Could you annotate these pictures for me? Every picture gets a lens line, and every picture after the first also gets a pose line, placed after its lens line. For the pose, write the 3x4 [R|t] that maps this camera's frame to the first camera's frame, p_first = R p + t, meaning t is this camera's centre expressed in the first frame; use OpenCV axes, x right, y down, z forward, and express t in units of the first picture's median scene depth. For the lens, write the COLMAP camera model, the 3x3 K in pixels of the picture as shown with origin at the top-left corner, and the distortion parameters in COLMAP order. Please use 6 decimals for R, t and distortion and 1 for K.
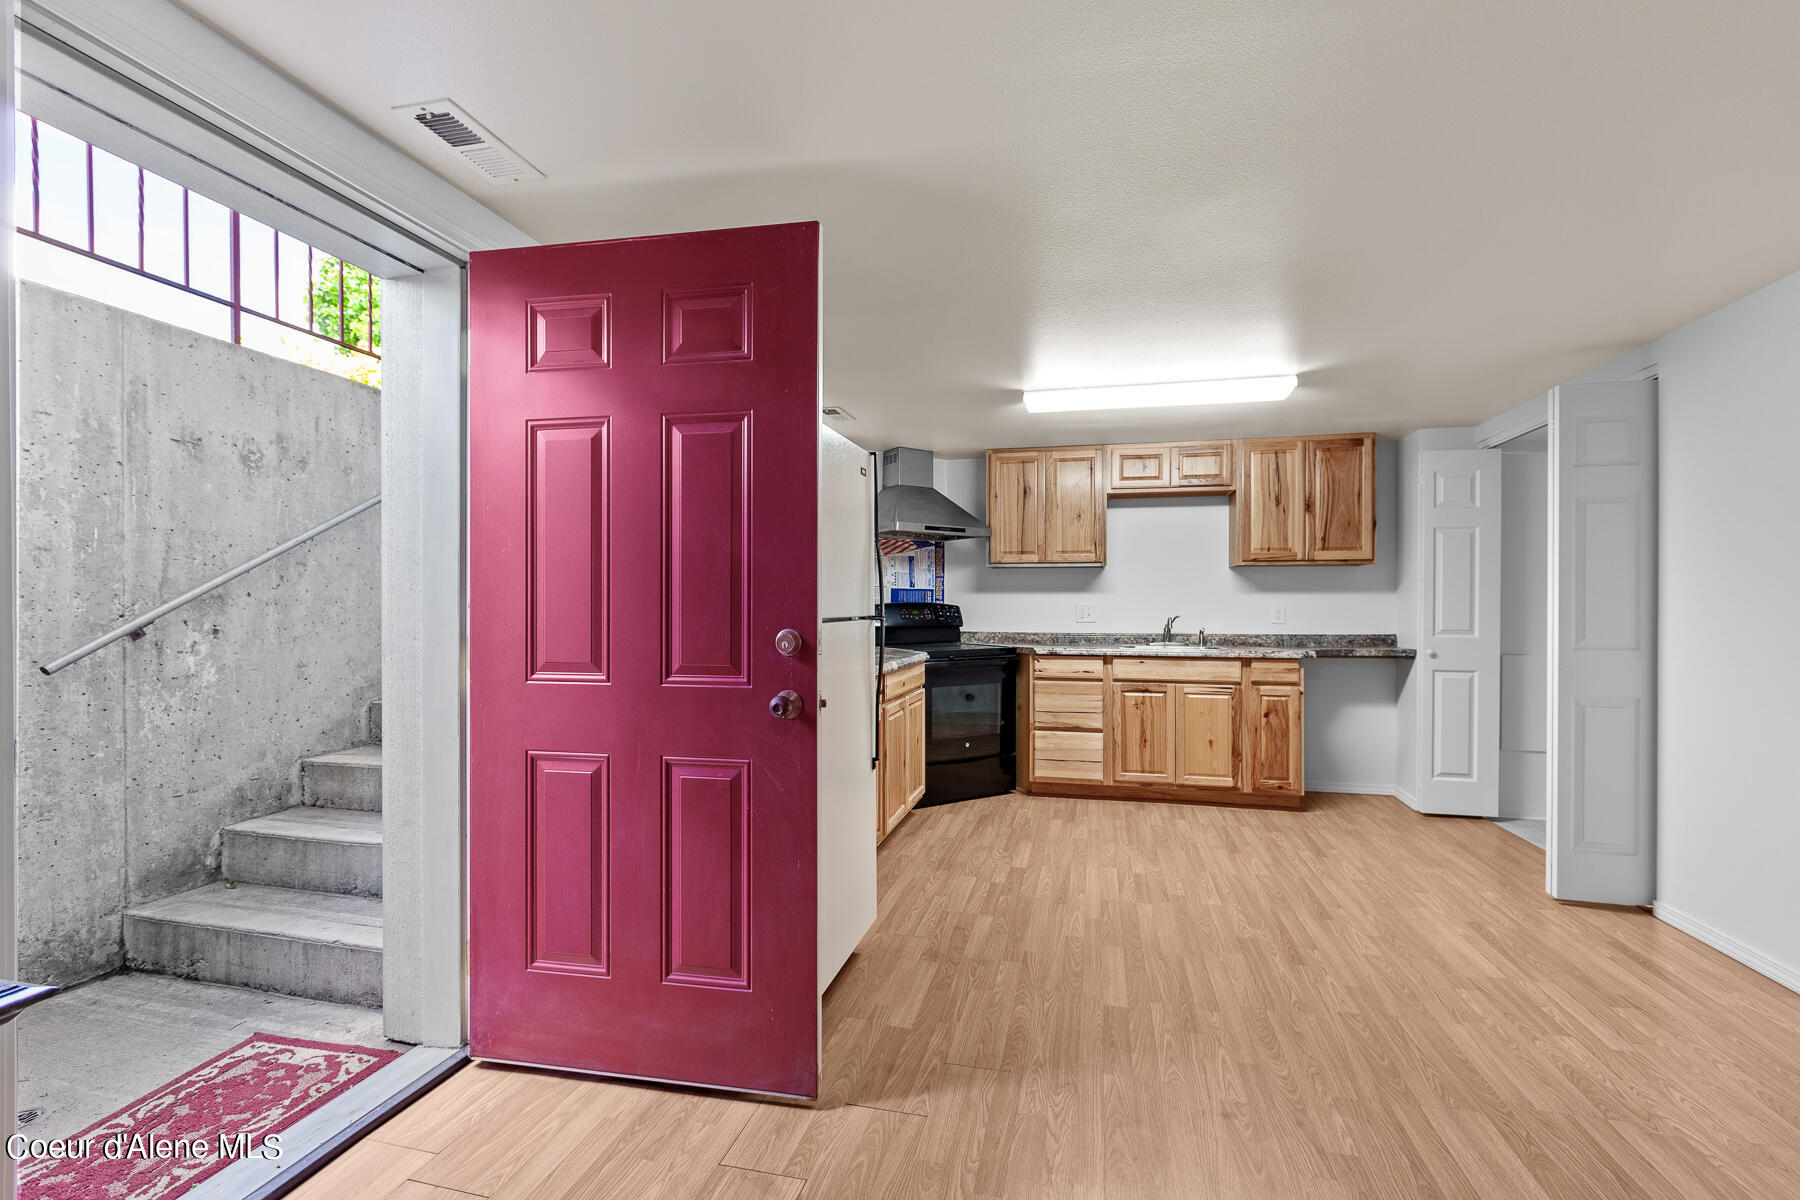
lens RADIAL K [[808.3, 0, 898.5], [0, 808.3, 606.1], [0, 0, 1]] dist [0.000762, -0.000412]
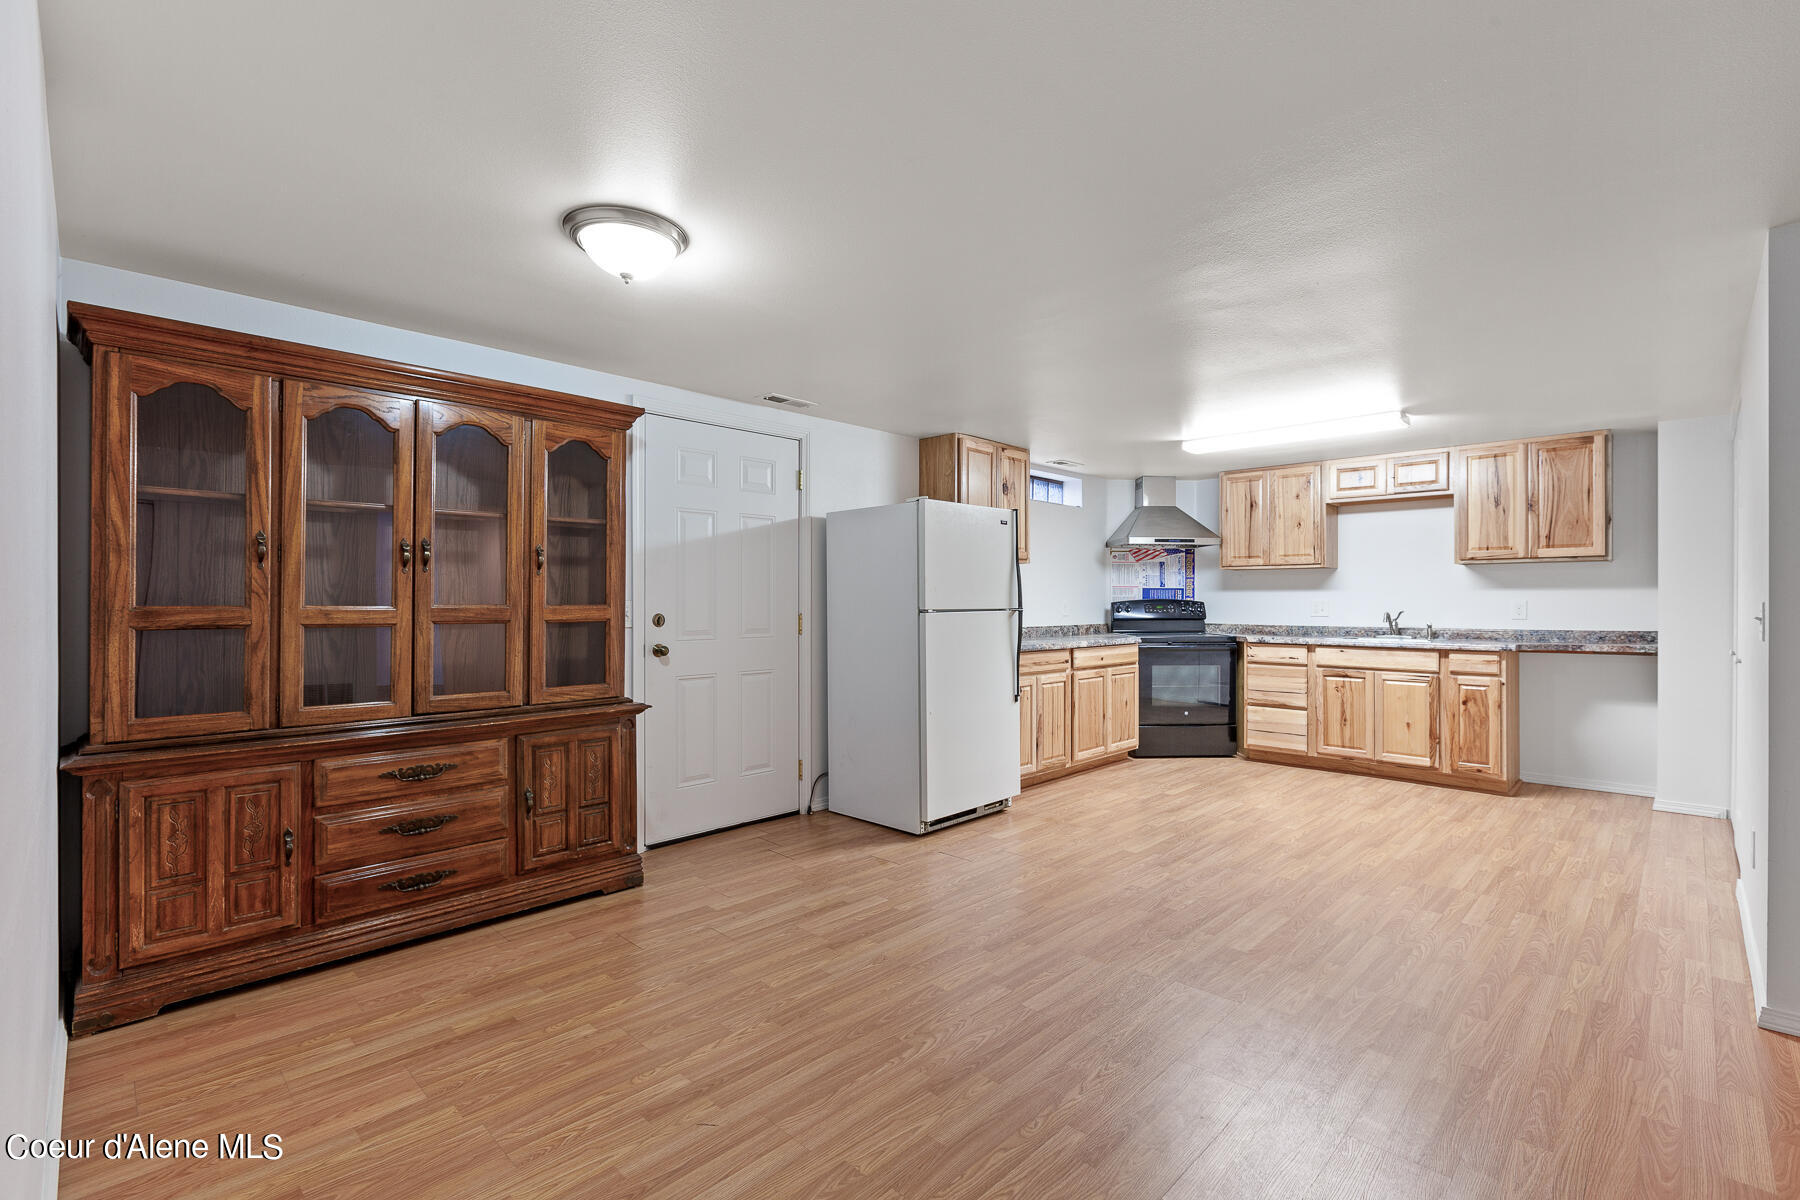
lens RADIAL K [[791.5, 0, 900.0], [0, 791.5, 600.0], [0, 0, 1]] dist [-0.001584, -0.000166]
pose [[0.867433, -0.001622, -0.497552, 0.314291], [0.000485, 0.999997, -0.002415, -0.000680], [0.497554, 0.001853, 0.867431, -0.285258]]
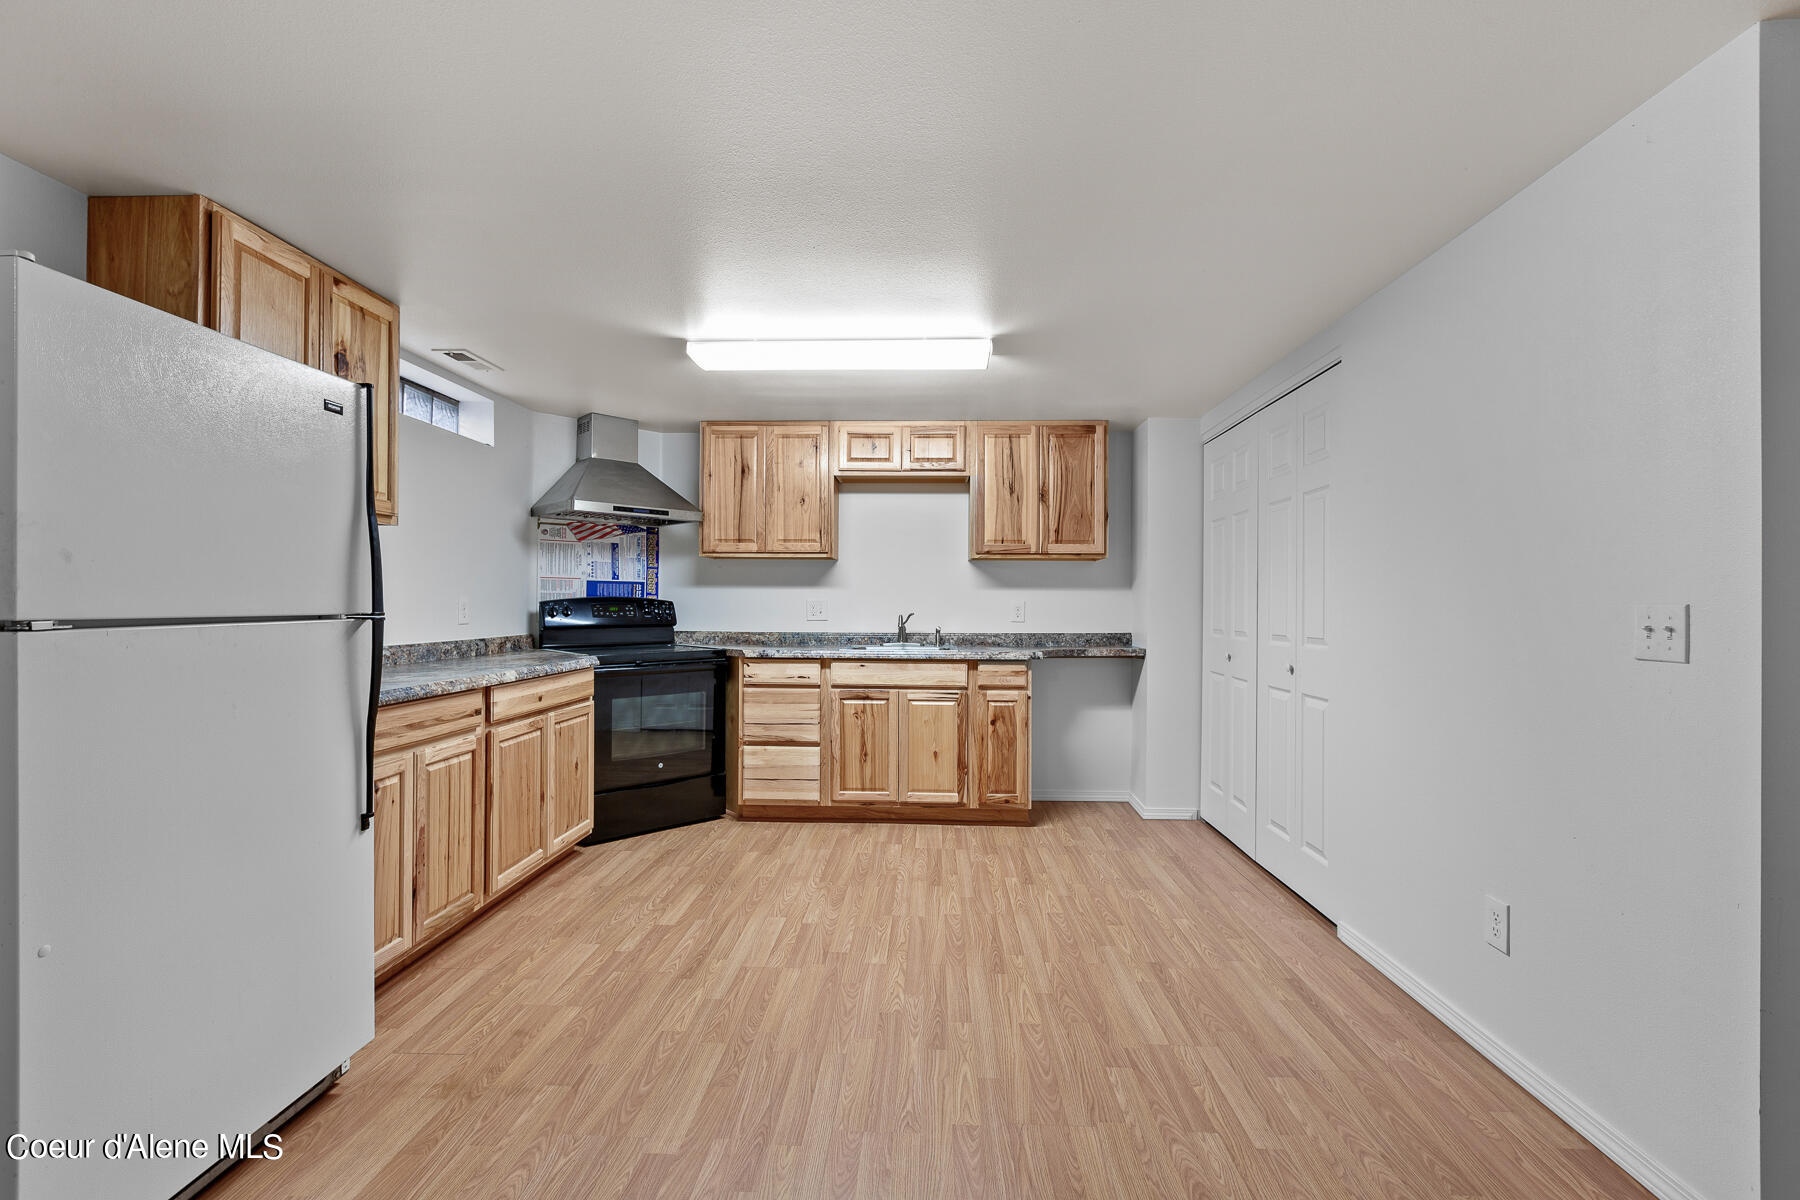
lens RADIAL K [[817.0, 0, 893.9], [0, 817.0, 597.9], [0, 0, 1]] dist [0.000360, 0.000489]
pose [[0.980154, 0.004749, 0.198182, 0.156258], [-0.003590, 0.999974, -0.006208, 0.000580], [-0.198206, 0.005373, 0.980146, 0.114119]]
